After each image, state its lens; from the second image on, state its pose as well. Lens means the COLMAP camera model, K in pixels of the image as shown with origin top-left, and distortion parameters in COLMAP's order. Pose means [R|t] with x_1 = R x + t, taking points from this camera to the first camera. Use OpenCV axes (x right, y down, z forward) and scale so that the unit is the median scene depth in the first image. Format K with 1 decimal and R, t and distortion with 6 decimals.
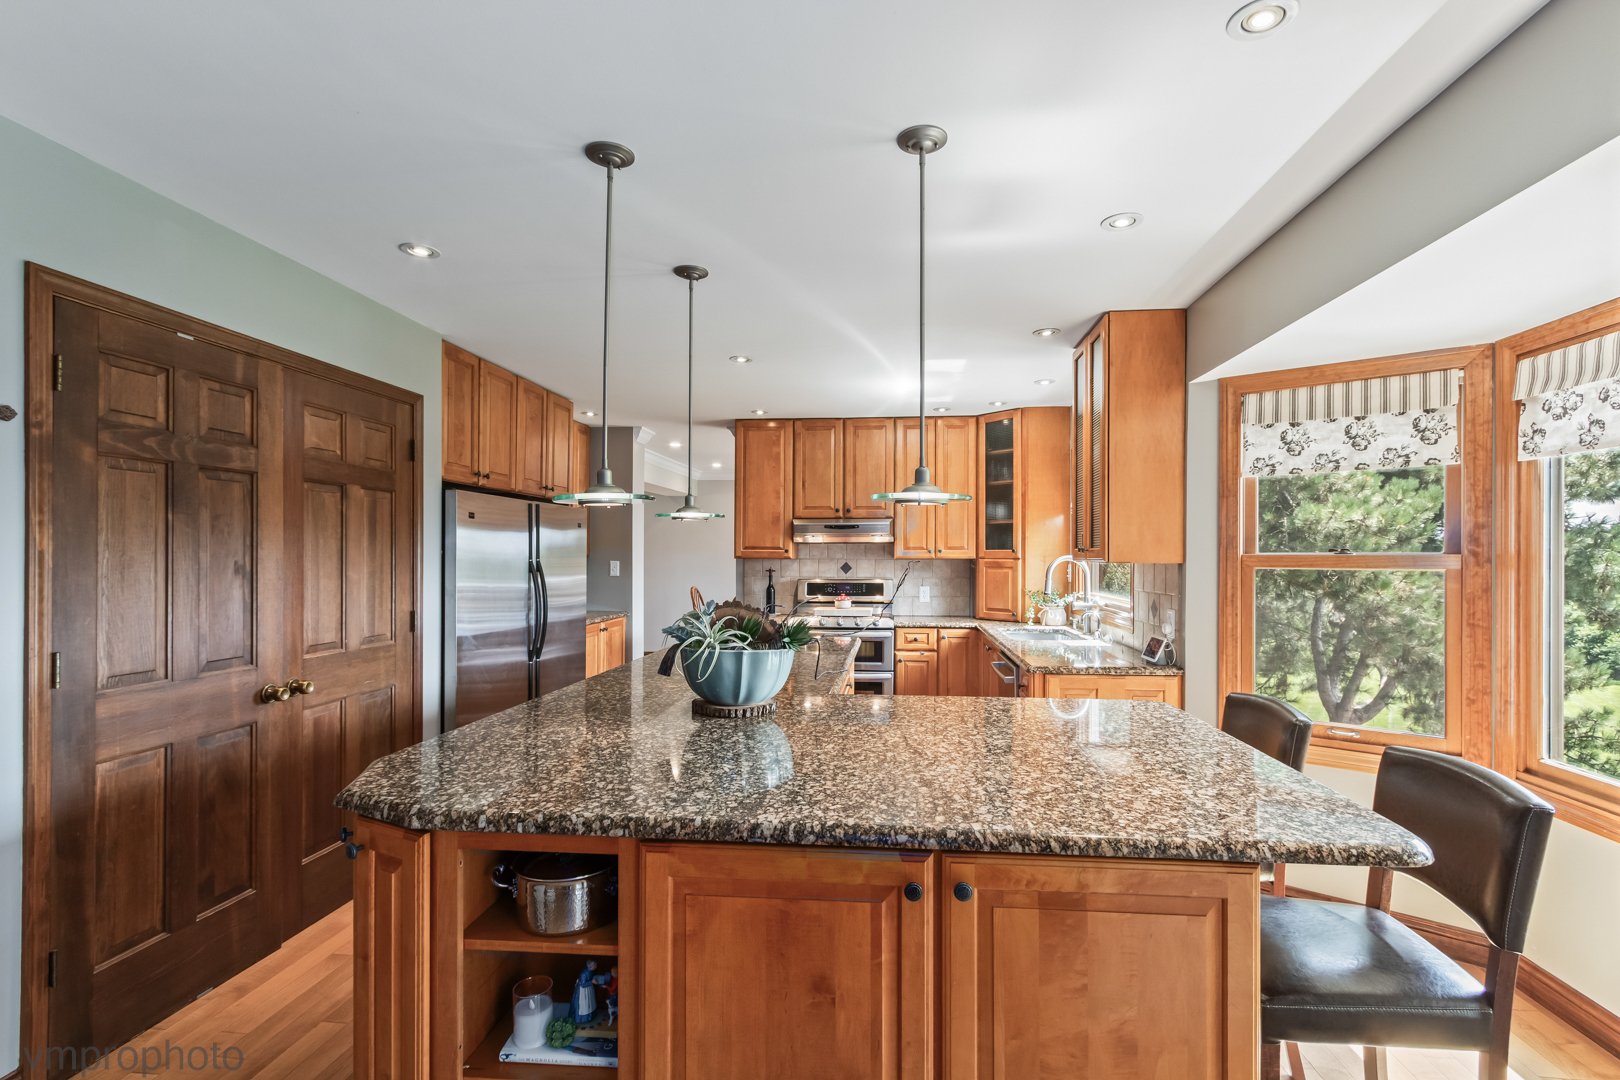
lens RADIAL K [[744.1, 0, 813.4], [0, 744.1, 555.6], [0, 0, 1]] dist [0.000215, -0.000248]
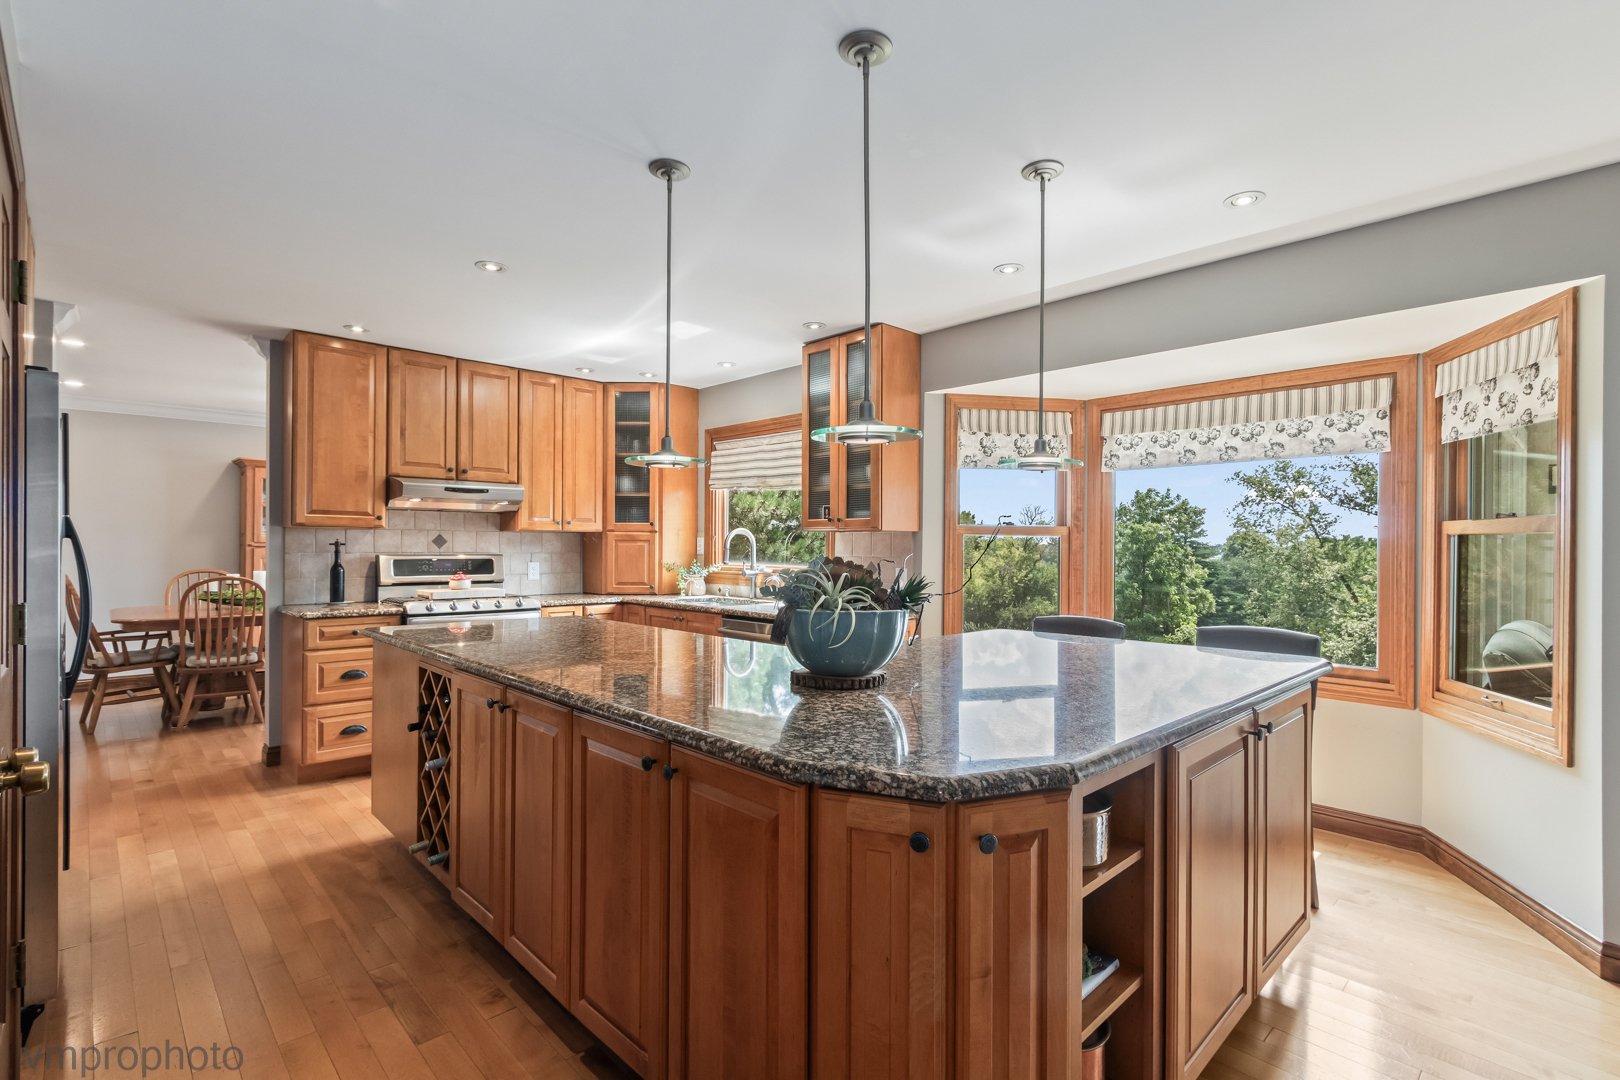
lens RADIAL K [[754.0, 0, 819.9], [0, 754.0, 546.4], [0, 0, 1]] dist [0.000992, -0.000011]
pose [[0.647676, 0.001606, 0.761914, -0.339029], [-0.006062, 0.999977, 0.003045, 0.018510], [-0.761891, -0.006591, 0.647671, 0.155601]]
